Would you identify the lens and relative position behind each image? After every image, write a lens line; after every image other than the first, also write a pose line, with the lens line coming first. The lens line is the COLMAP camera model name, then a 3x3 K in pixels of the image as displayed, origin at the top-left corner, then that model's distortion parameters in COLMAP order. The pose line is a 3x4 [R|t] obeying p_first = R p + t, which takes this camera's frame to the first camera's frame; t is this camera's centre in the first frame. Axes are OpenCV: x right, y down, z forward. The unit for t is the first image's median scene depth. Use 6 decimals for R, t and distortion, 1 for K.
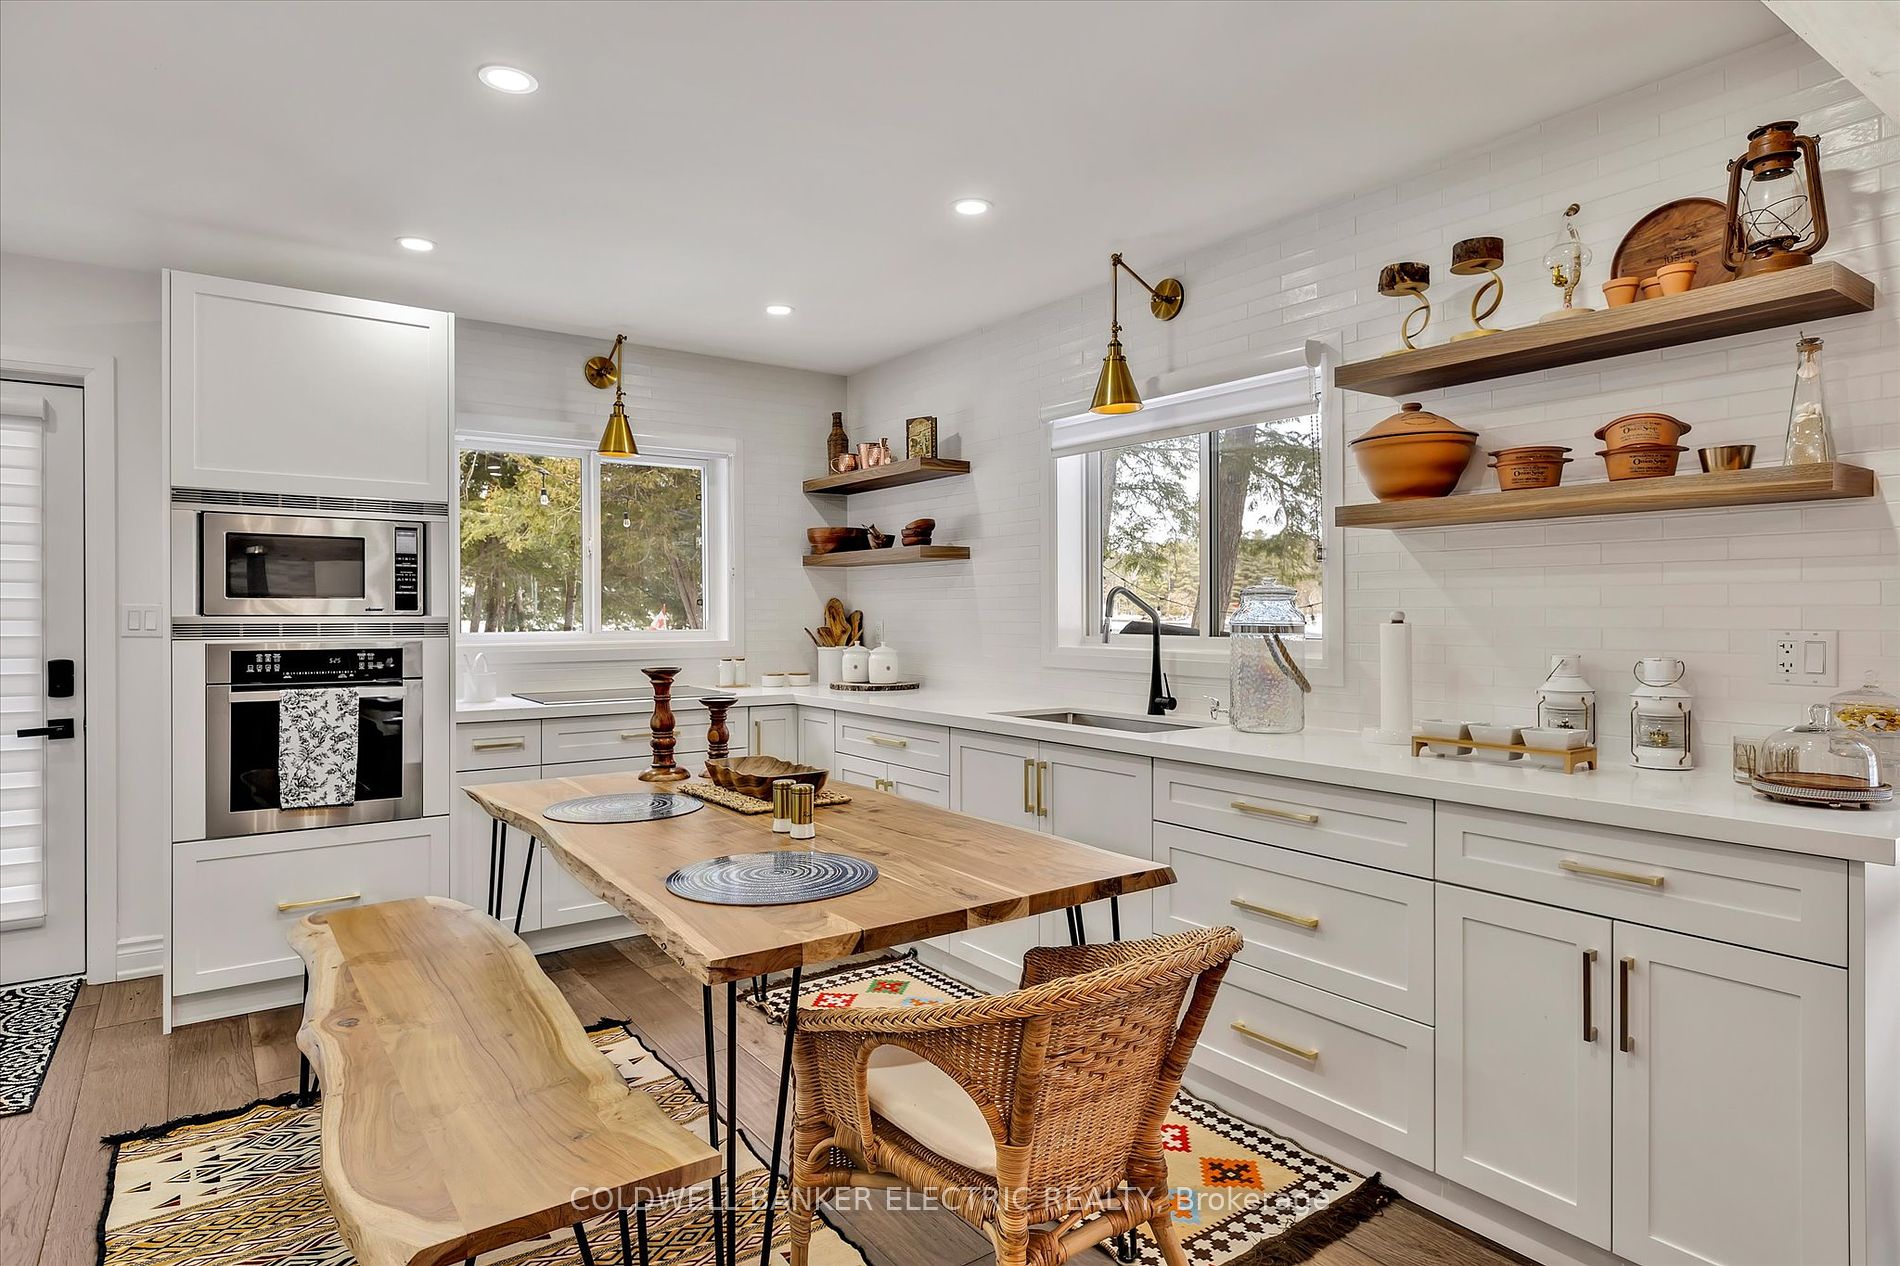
lens RADIAL K [[1042.1, 0, 954.2], [0, 1042.1, 623.3], [0, 0, 1]] dist [0.000428, 0.000657]
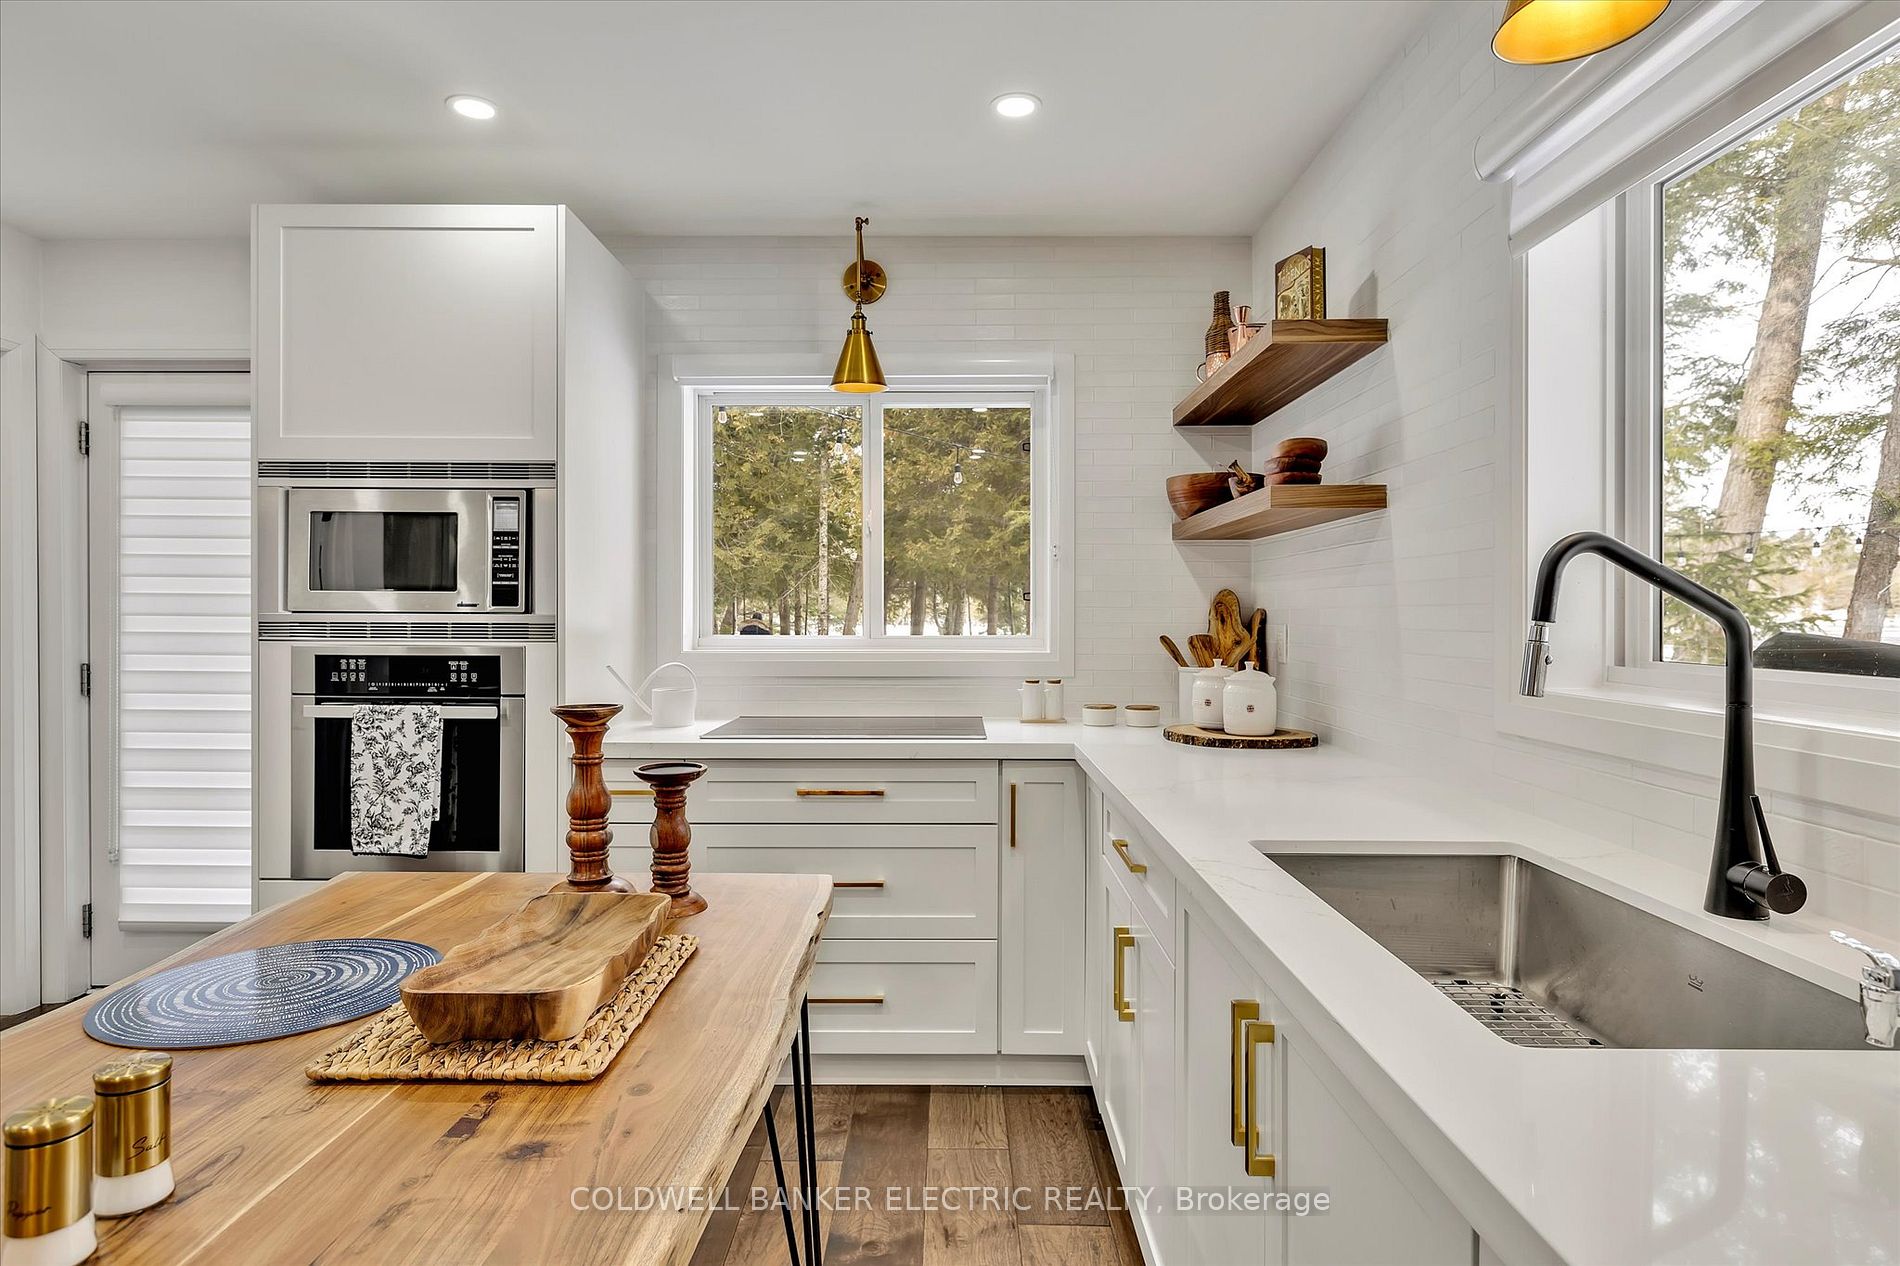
lens RADIAL K [[1042.1, 0, 954.2], [0, 1042.1, 623.3], [0, 0, 1]] dist [0.000428, 0.000657]
pose [[0.806667, 0.008722, -0.590942, 0.192939], [-0.009434, 0.999954, 0.001881, -0.004541], [0.590931, 0.004057, 0.806712, 0.597661]]
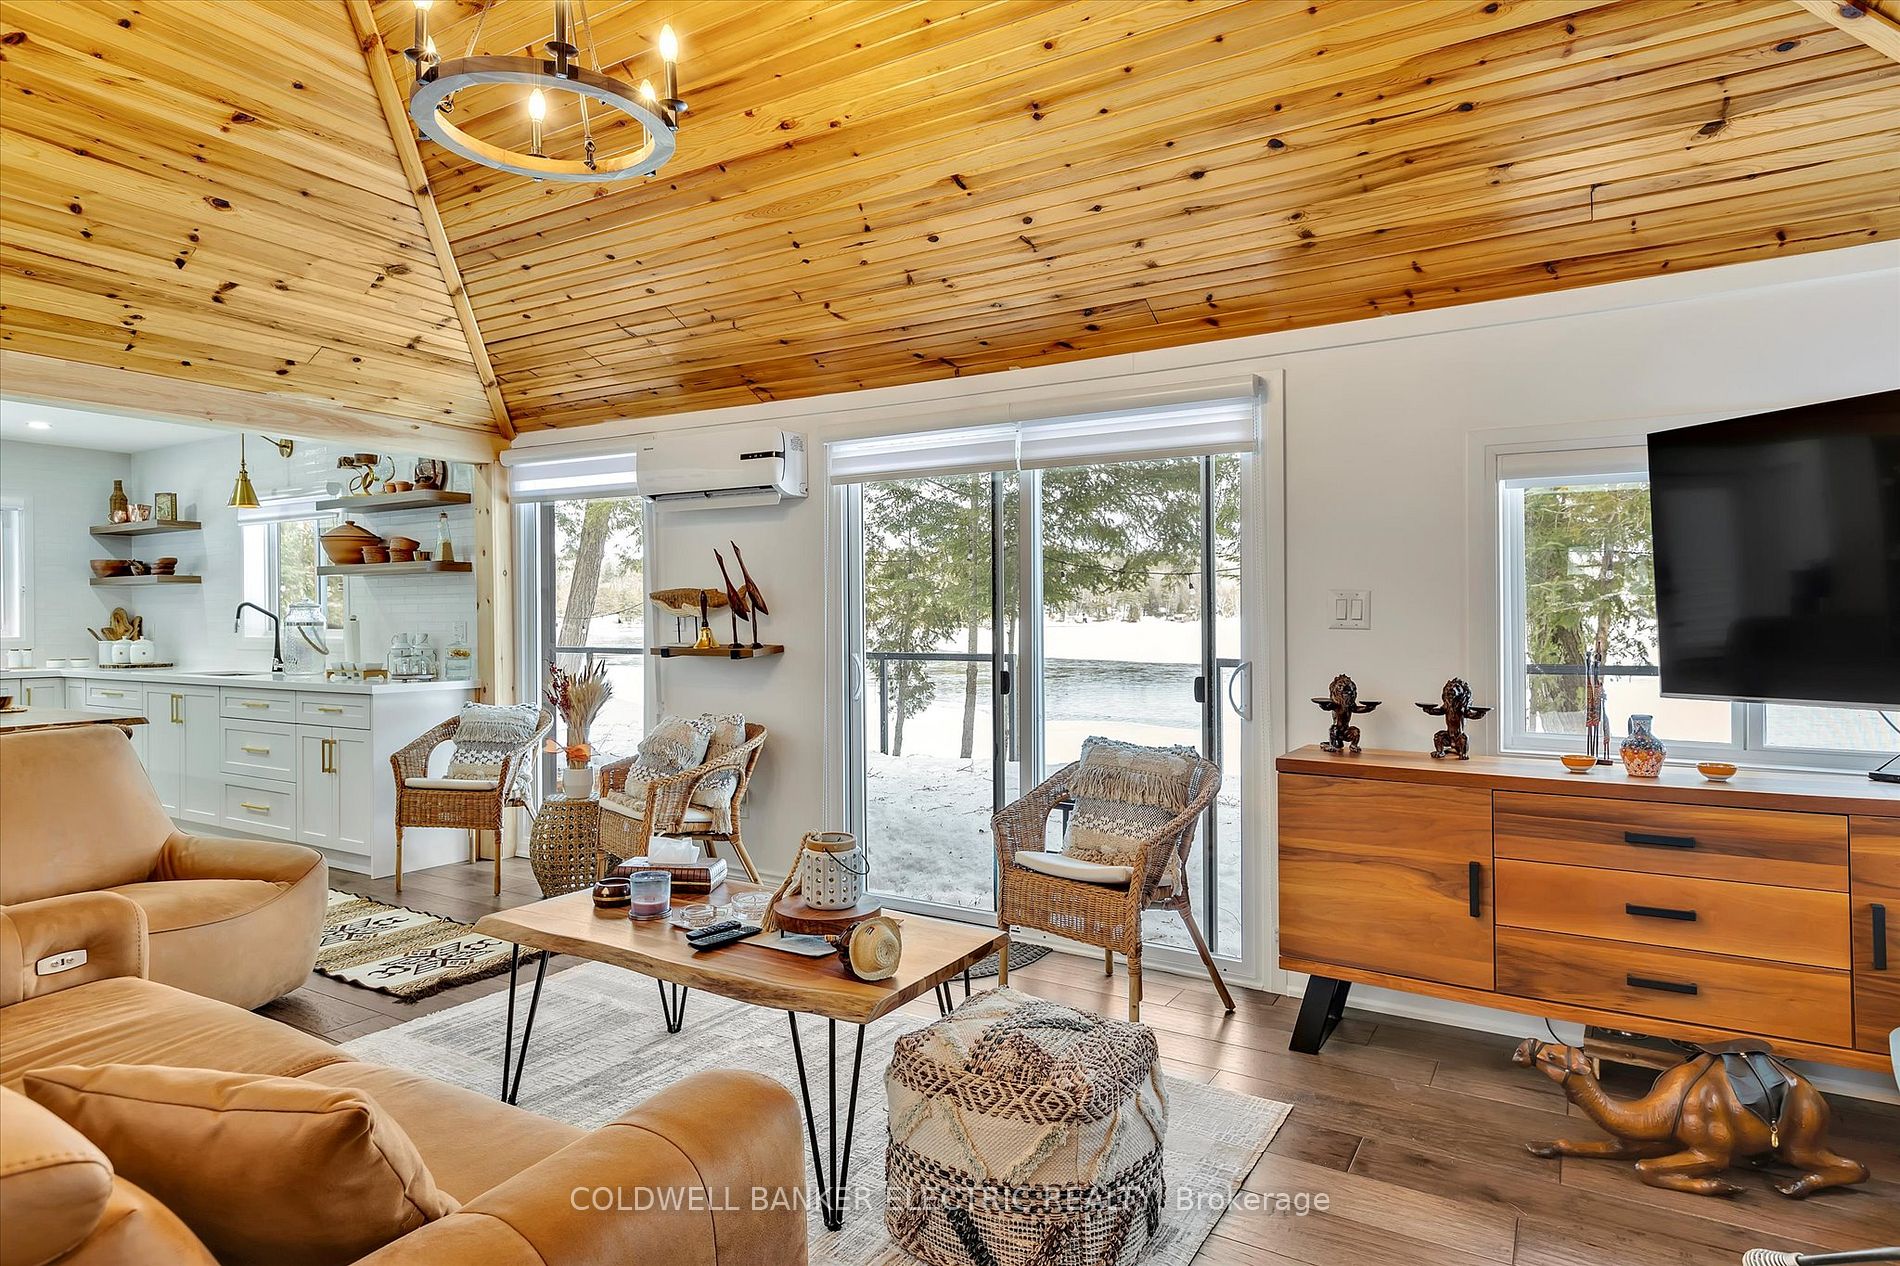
lens RADIAL K [[1042.1, 0, 954.2], [0, 1042.1, 623.3], [0, 0, 1]] dist [0.000428, 0.000657]
pose [[0.922624, -0.006432, 0.385646, 0.608705], [0.008167, 0.999963, -0.002861, 0.017525], [-0.385613, 0.005789, 0.922642, -1.206187]]
